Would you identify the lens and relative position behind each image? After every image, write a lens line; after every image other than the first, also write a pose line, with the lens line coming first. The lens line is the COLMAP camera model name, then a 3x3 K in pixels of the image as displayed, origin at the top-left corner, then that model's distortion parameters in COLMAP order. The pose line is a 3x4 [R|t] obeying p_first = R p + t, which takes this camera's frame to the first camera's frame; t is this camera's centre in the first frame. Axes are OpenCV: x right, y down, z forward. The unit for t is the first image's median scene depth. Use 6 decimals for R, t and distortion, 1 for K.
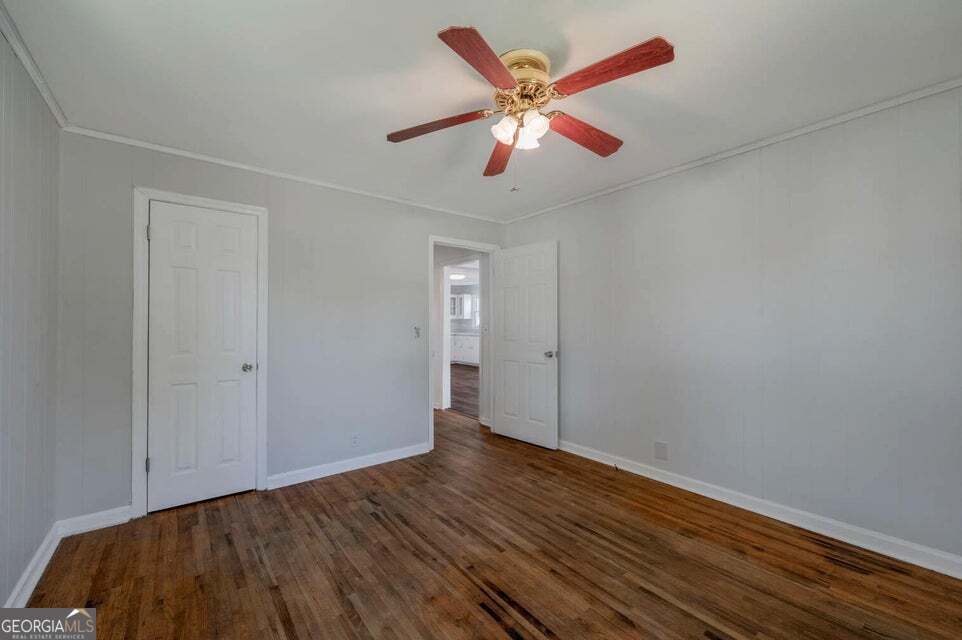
lens RADIAL K [[385.8, 0, 480.2], [0, 385.8, 318.9], [0, 0, 1]] dist [-0.000363, 0.000004]
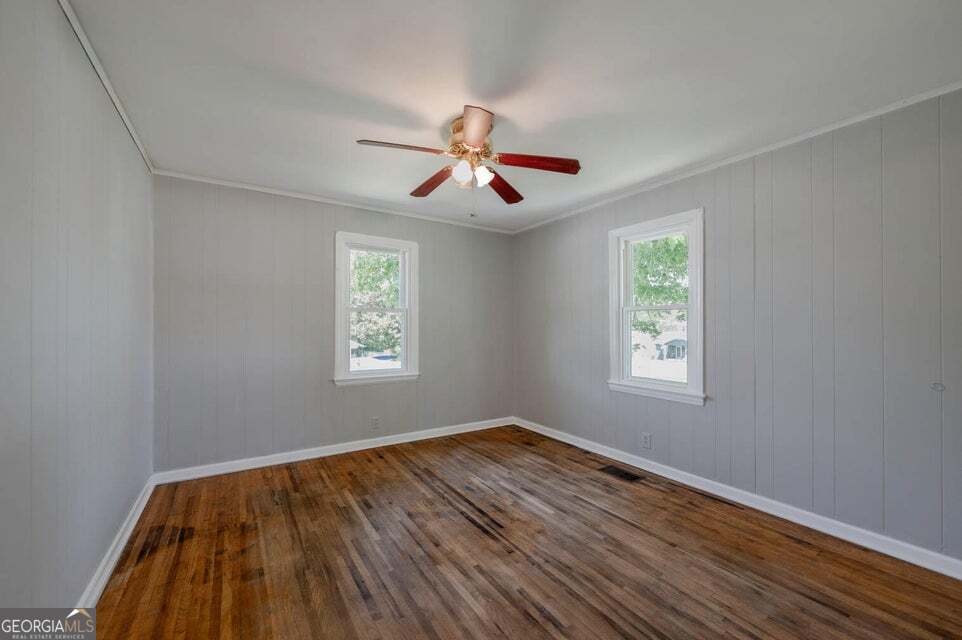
lens RADIAL K [[379.1, 0, 481.0], [0, 379.1, 320.0], [0, 0, 1]] dist [-0.001240, -0.000247]
pose [[-0.995891, 0.001990, 0.090537, -0.034423], [-0.000821, 0.999519, -0.031003, 0.025384], [-0.090555, -0.030950, -0.995410, 1.796769]]
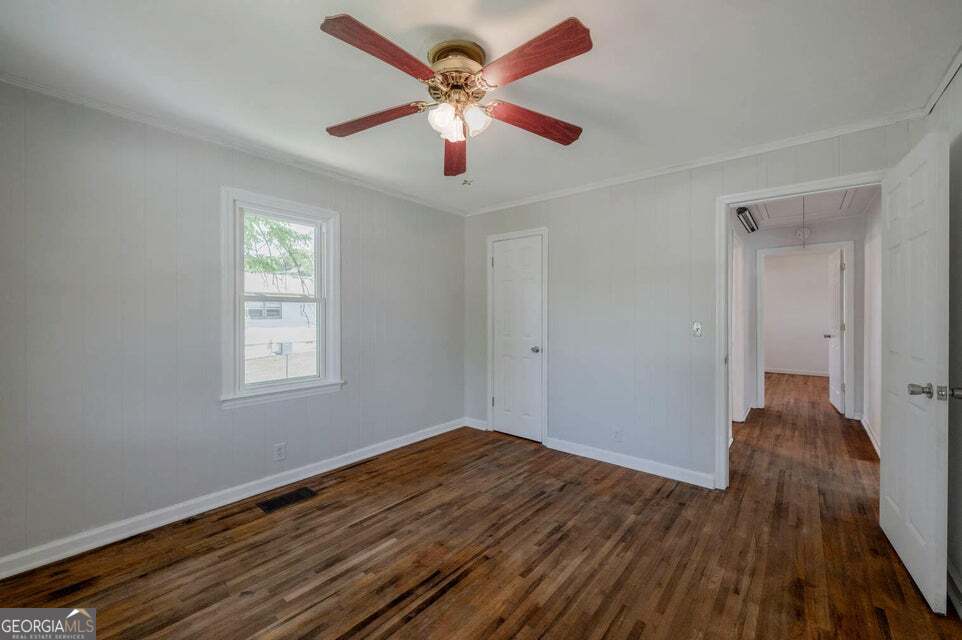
lens RADIAL K [[385.8, 0, 480.2], [0, 385.8, 318.9], [0, 0, 1]] dist [-0.000363, 0.000004]
pose [[0.200766, 0.013855, -0.979541, 0.839249], [0.014644, 0.999746, 0.017142, -0.010248], [0.979530, -0.017786, 0.200512, 0.680282]]
